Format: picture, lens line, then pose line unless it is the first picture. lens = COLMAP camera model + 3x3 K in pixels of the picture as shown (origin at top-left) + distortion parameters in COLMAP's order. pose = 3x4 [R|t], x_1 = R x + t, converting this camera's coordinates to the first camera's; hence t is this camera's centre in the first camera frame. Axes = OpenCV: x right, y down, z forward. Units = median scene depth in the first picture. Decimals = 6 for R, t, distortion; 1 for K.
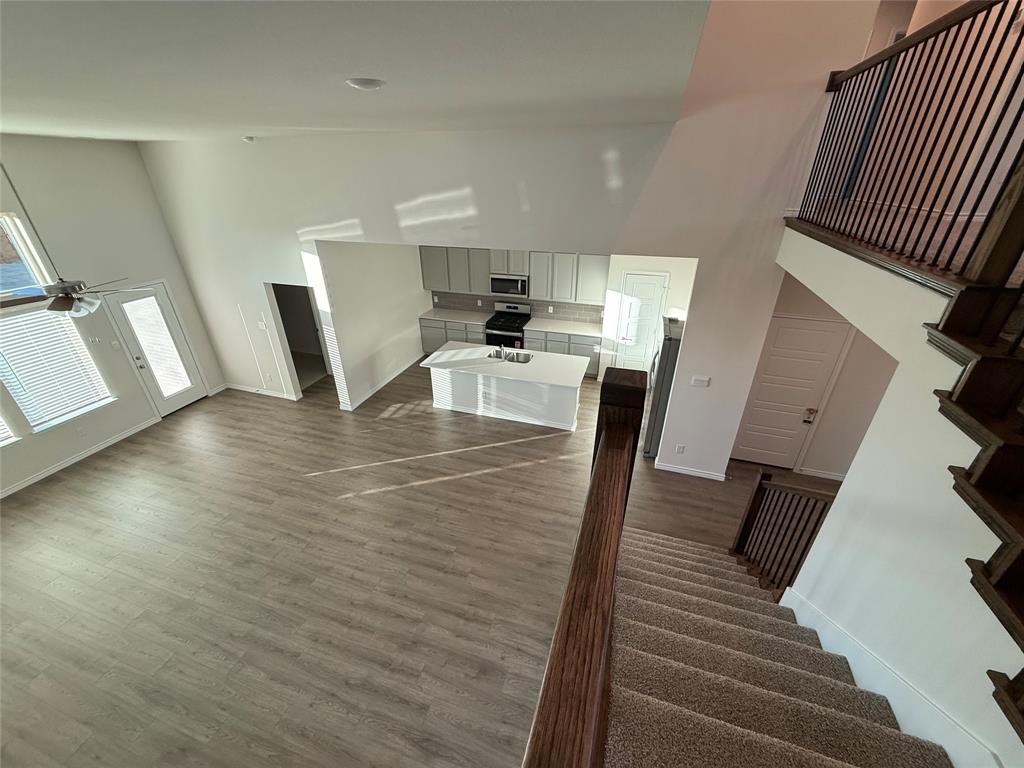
lens RADIAL K [[404.4, 0, 513.0], [0, 404.4, 386.6], [0, 0, 1]] dist [0.000216, 0.000289]
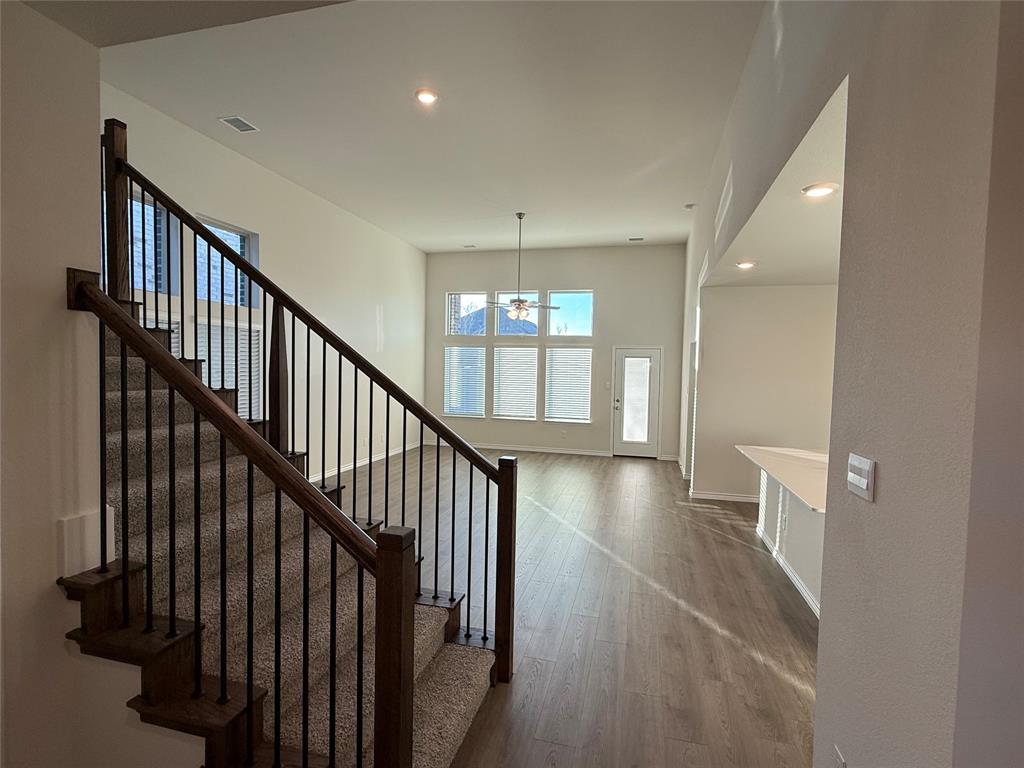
lens RADIAL K [[503.6, 0, 511.9], [0, 503.6, 387.1], [0, 0, 1]] dist [0.001571, 0.000118]
pose [[0.062799, 0.047000, -0.996919, 0.481730], [-0.477877, 0.878354, 0.011307, 0.025387], [0.876179, 0.475694, 0.077620, 0.460512]]
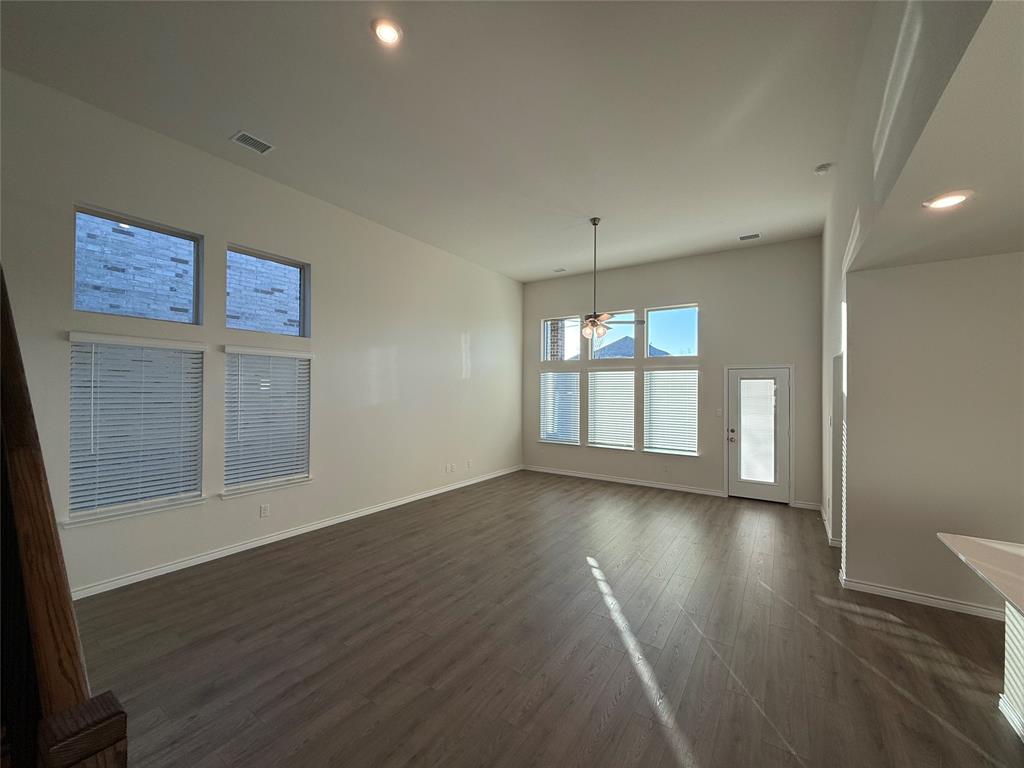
lens RADIAL K [[404.4, 0, 513.0], [0, 404.4, 386.6], [0, 0, 1]] dist [0.000216, 0.000289]
pose [[-0.268433, -0.004309, -0.963289, 0.191606], [-0.448682, 0.885453, 0.121070, -0.034785], [0.852425, 0.464710, -0.239619, 0.572160]]
